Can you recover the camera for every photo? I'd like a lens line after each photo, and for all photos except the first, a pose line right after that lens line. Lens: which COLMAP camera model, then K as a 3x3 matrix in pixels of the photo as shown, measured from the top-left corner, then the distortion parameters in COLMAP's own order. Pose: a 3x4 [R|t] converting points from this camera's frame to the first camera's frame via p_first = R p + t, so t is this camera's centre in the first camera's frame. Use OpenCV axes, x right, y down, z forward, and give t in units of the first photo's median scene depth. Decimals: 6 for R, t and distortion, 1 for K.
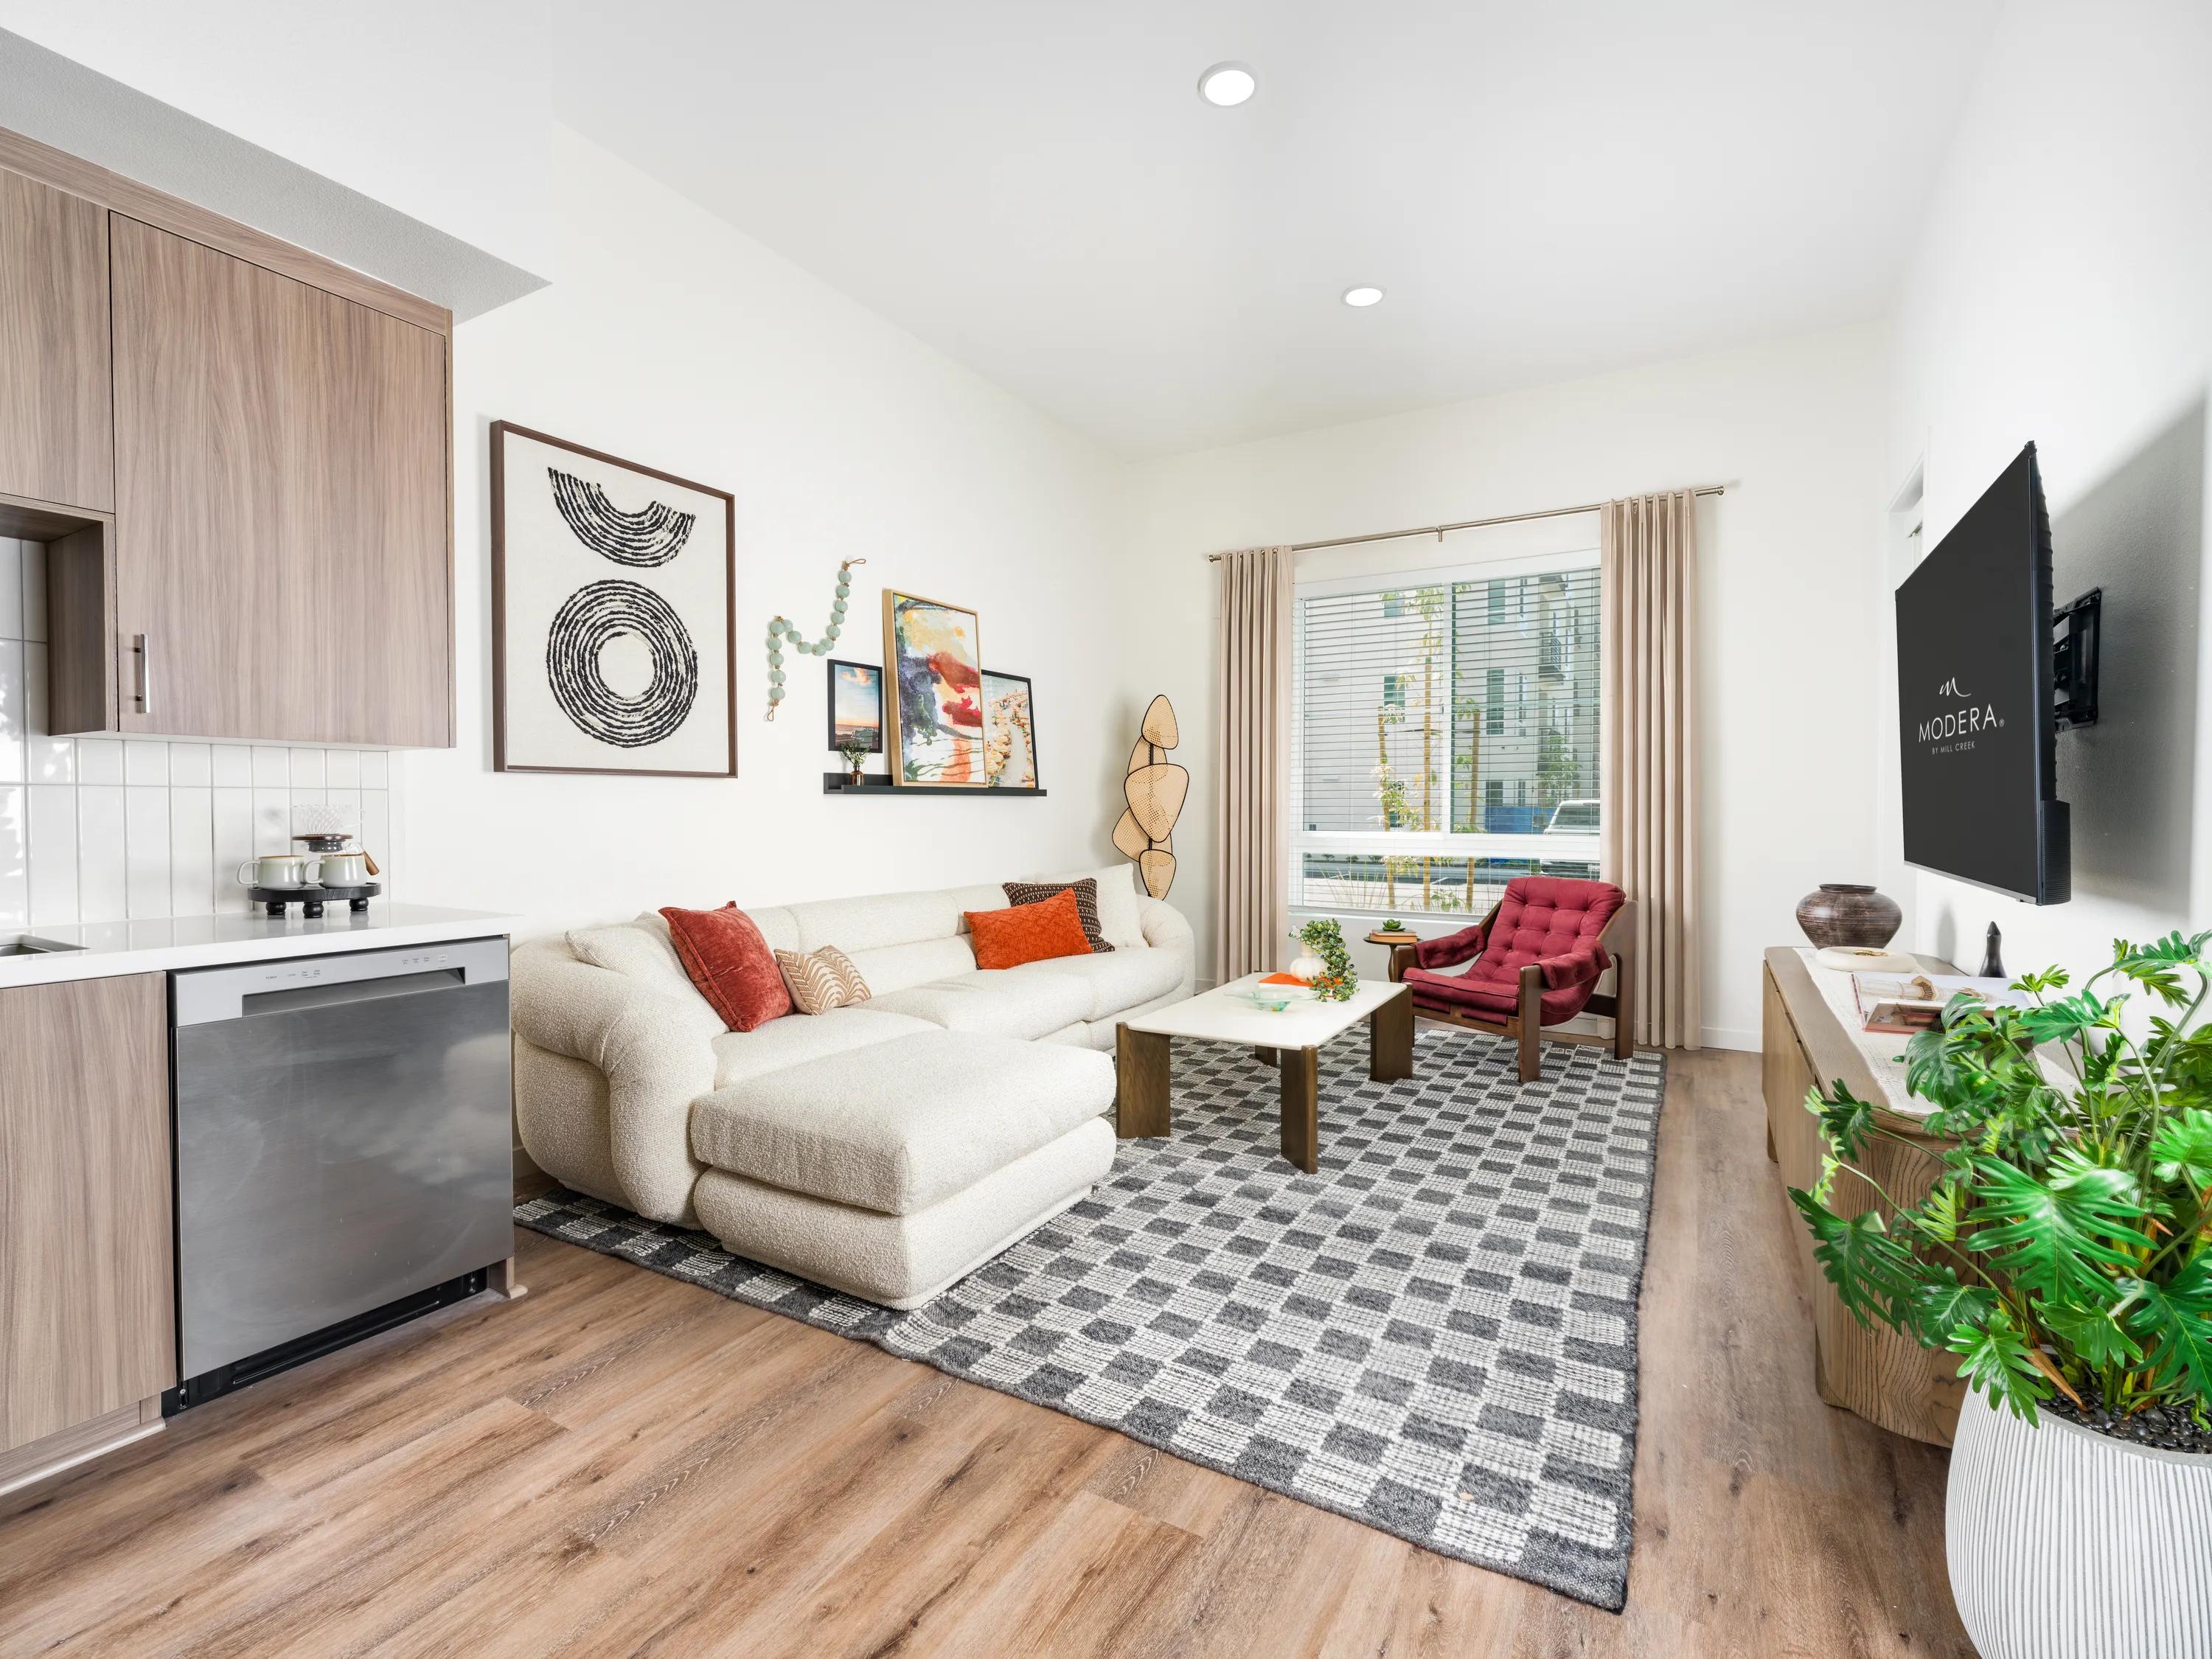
lens RADIAL K [[1006.8, 0, 1109.6], [0, 1006.8, 826.4], [0, 0, 1]] dist [0.001567, 0.000221]
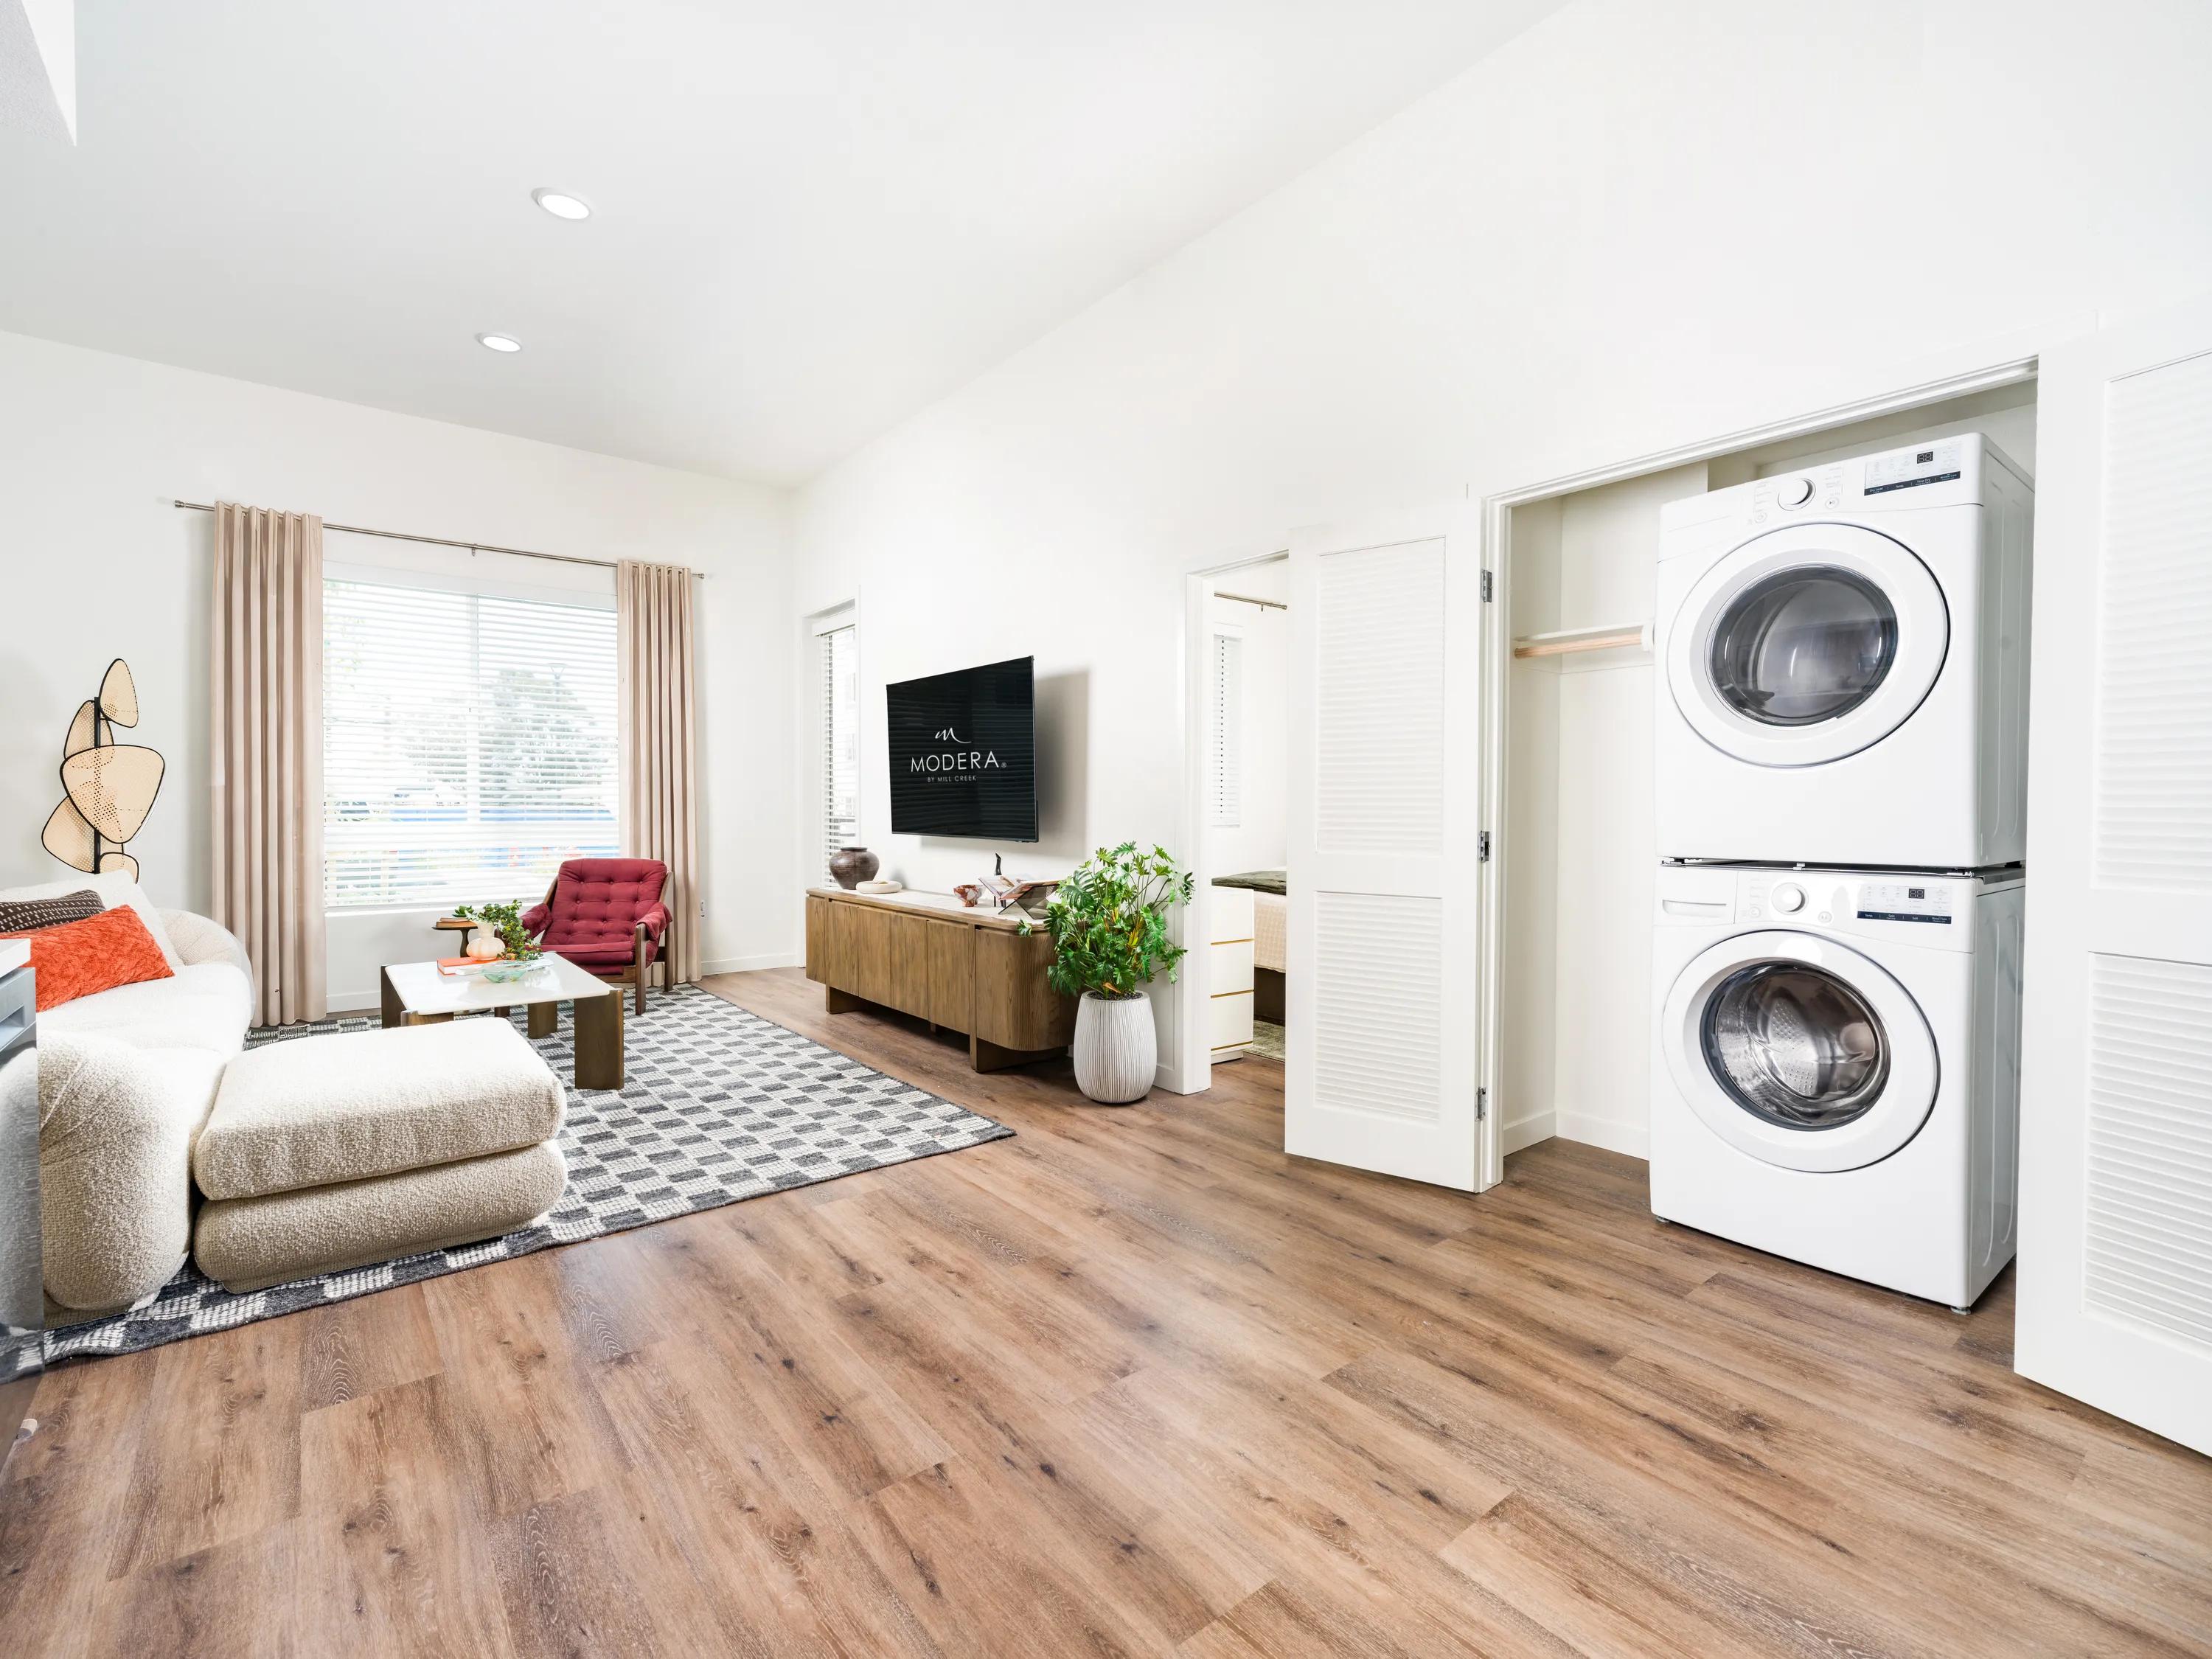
lens RADIAL K [[1006.8, 0, 1110.2], [0, 1006.8, 818.4], [0, 0, 1]] dist [0.001567, 0.000221]
pose [[0.363929, -0.013630, 0.931327, -1.457447], [0.014505, 0.999855, 0.008964, 0.000738], [-0.931314, 0.010247, 0.364074, -0.086867]]
